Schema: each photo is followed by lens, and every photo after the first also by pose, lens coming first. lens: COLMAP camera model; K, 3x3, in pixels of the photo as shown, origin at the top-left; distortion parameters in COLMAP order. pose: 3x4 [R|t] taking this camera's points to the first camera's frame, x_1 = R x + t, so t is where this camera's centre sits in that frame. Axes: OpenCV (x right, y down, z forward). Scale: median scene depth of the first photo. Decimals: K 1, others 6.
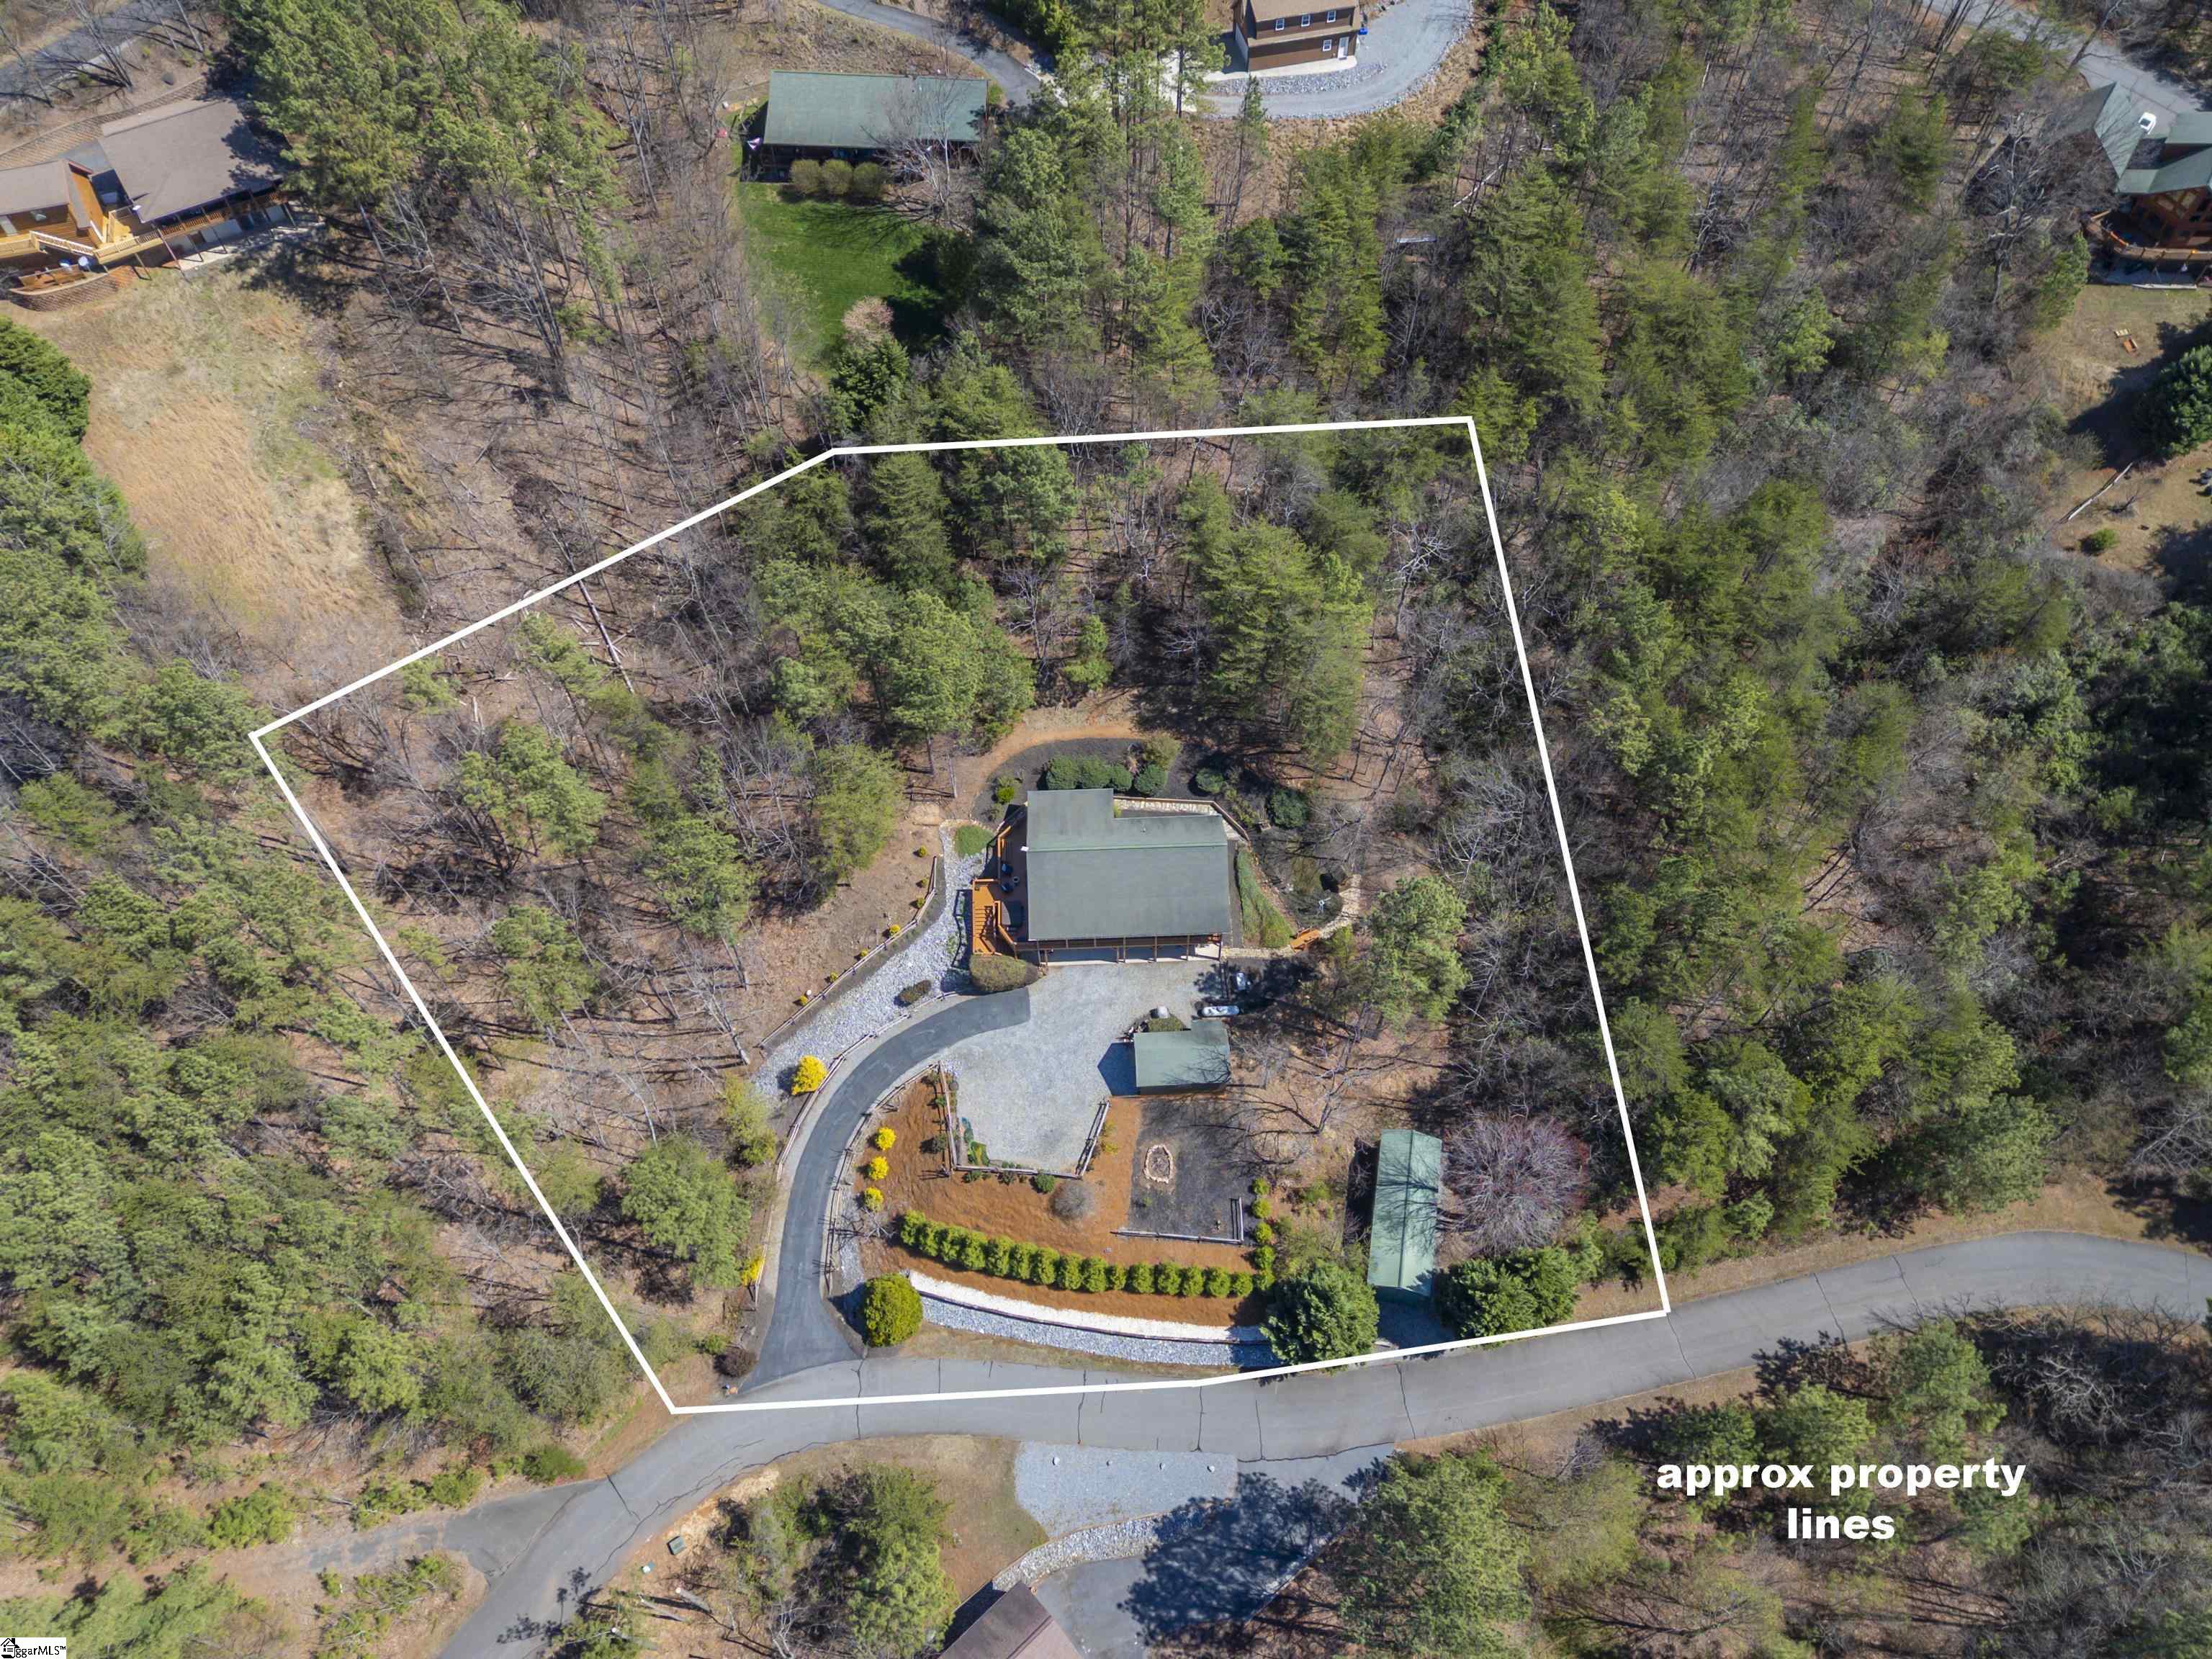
lens RADIAL K [[1610.0, 0, 1074.6], [0, 1610.0, 815.9], [0, 0, 1]] dist [0.081253, -0.081398]
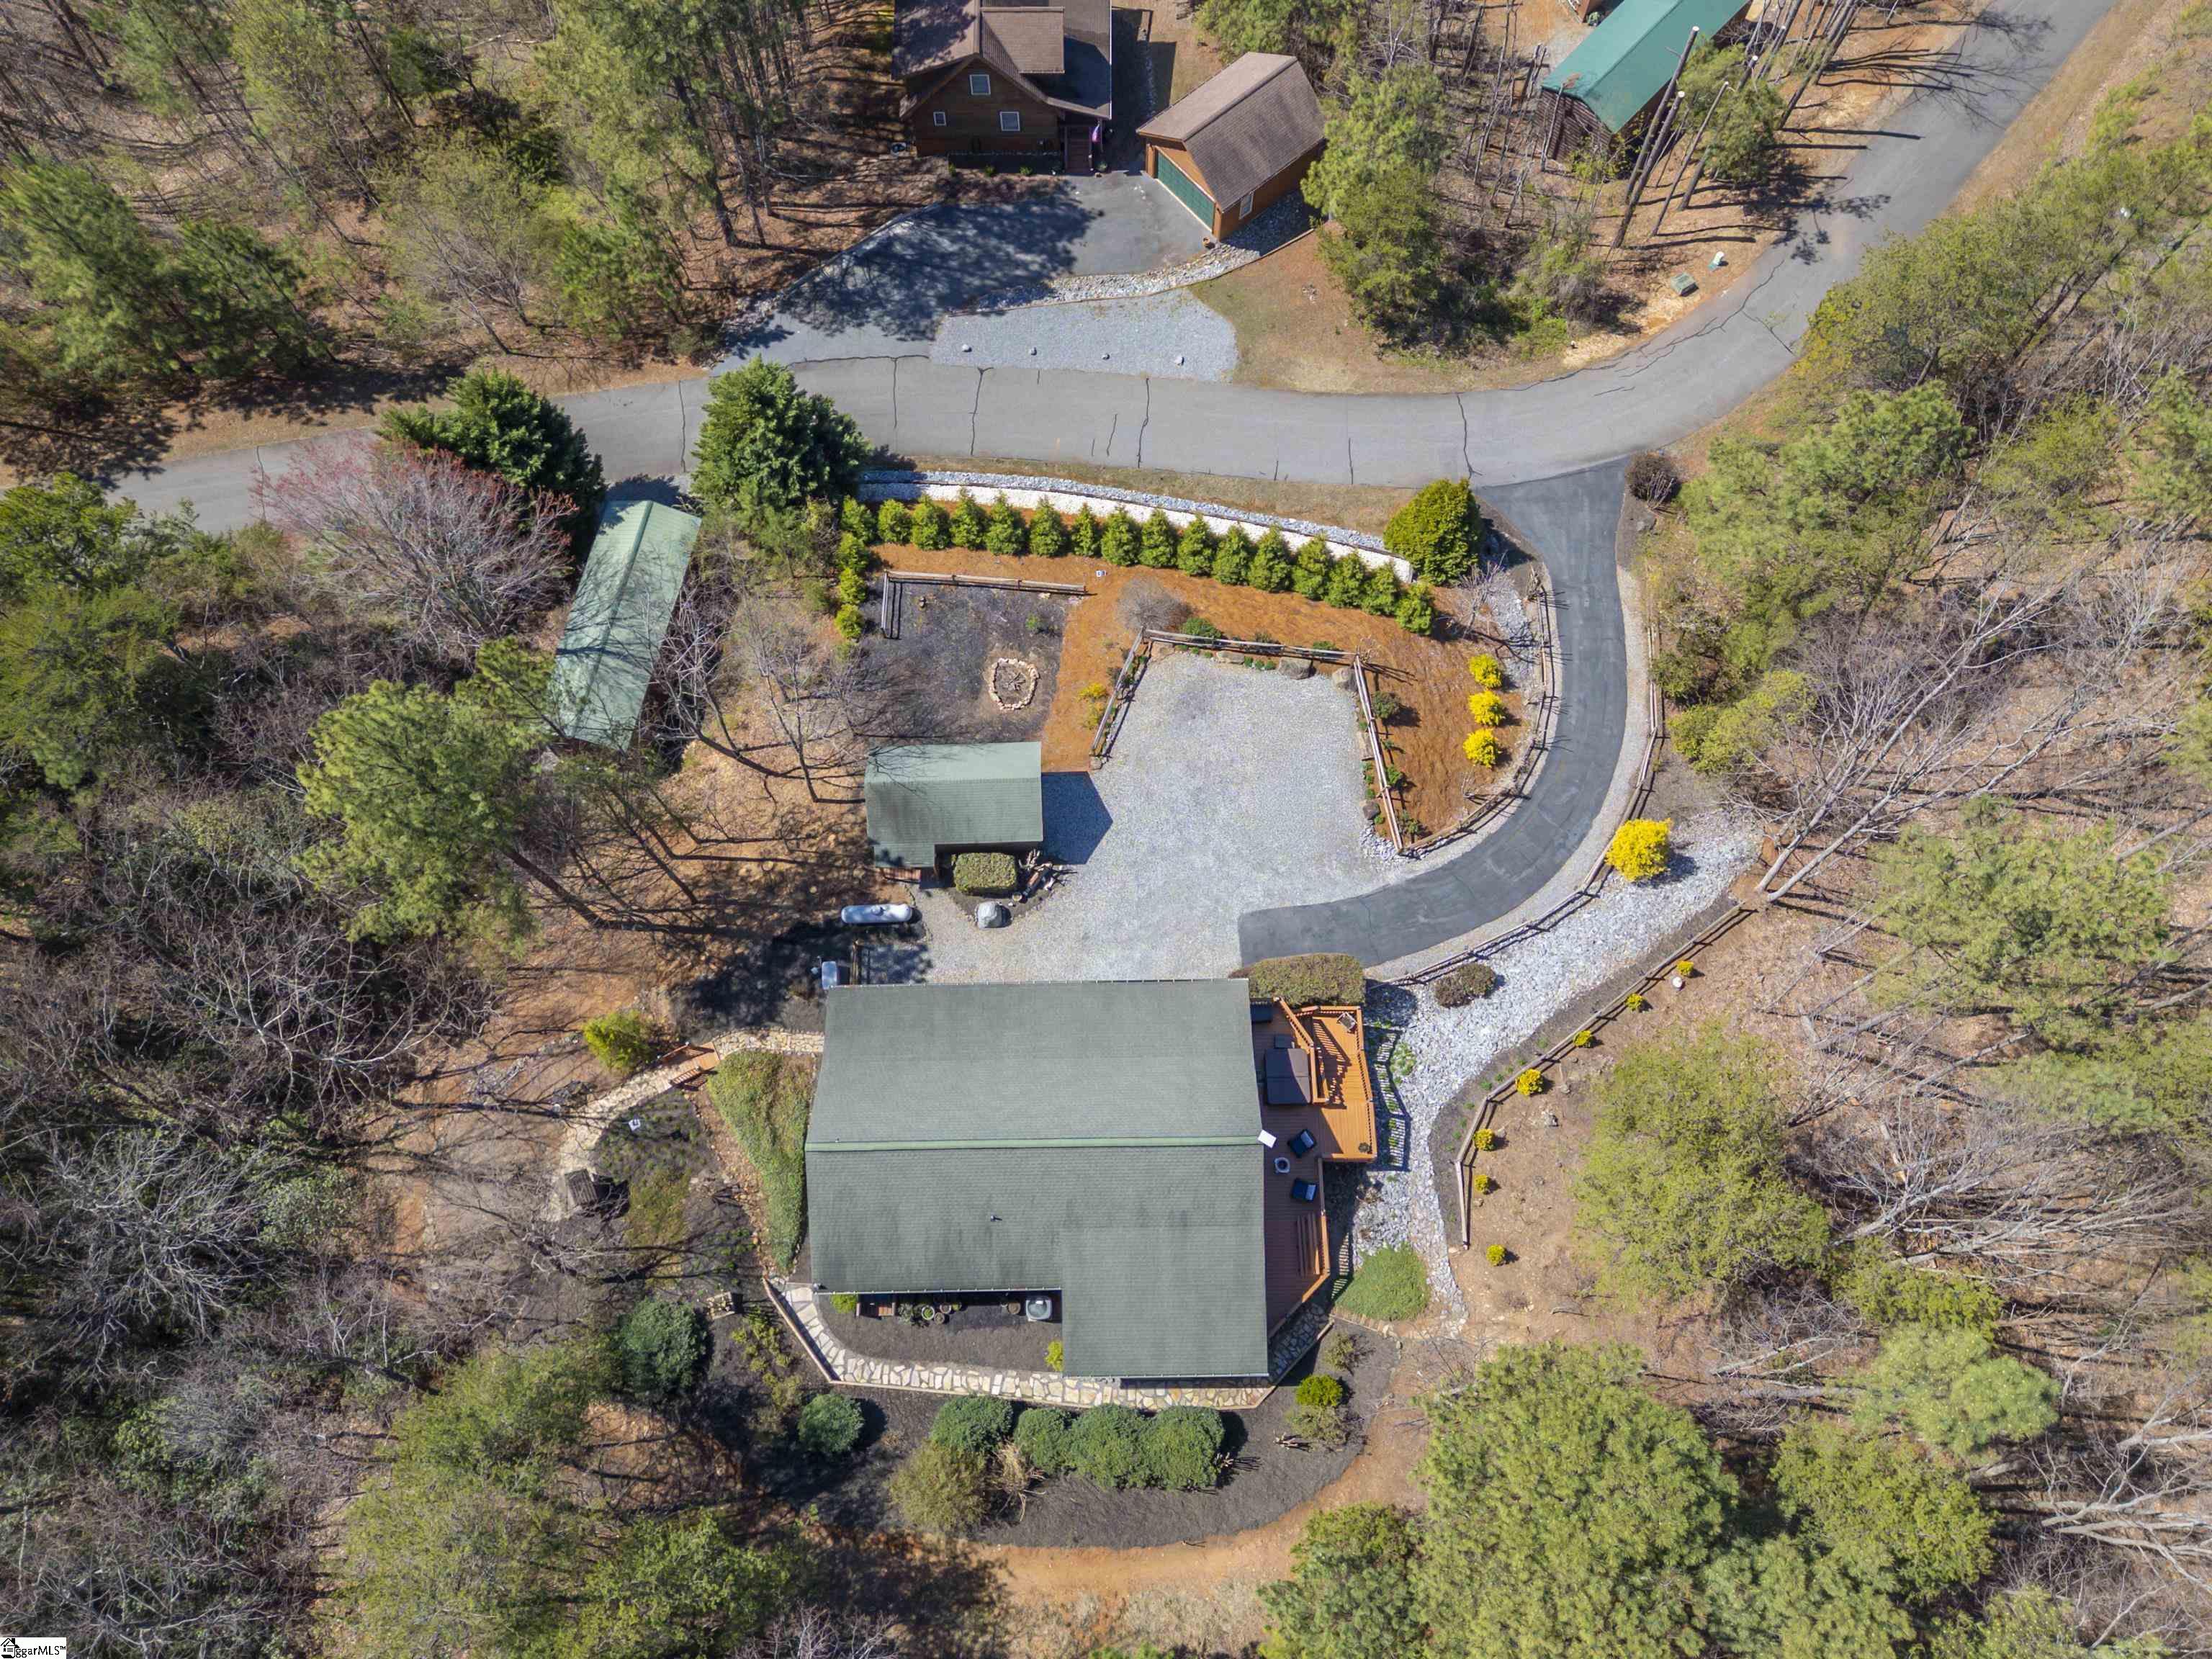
lens RADIAL K [[1610.0, 0, 1074.6], [0, 1610.0, 815.9], [0, 0, 1]] dist [0.081253, -0.081398]
pose [[-0.999375, -0.006267, 0.034792, 0.007649], [0.031415, -0.608789, 0.792710, -0.270487], [0.016213, 0.793308, 0.608605, 0.649600]]
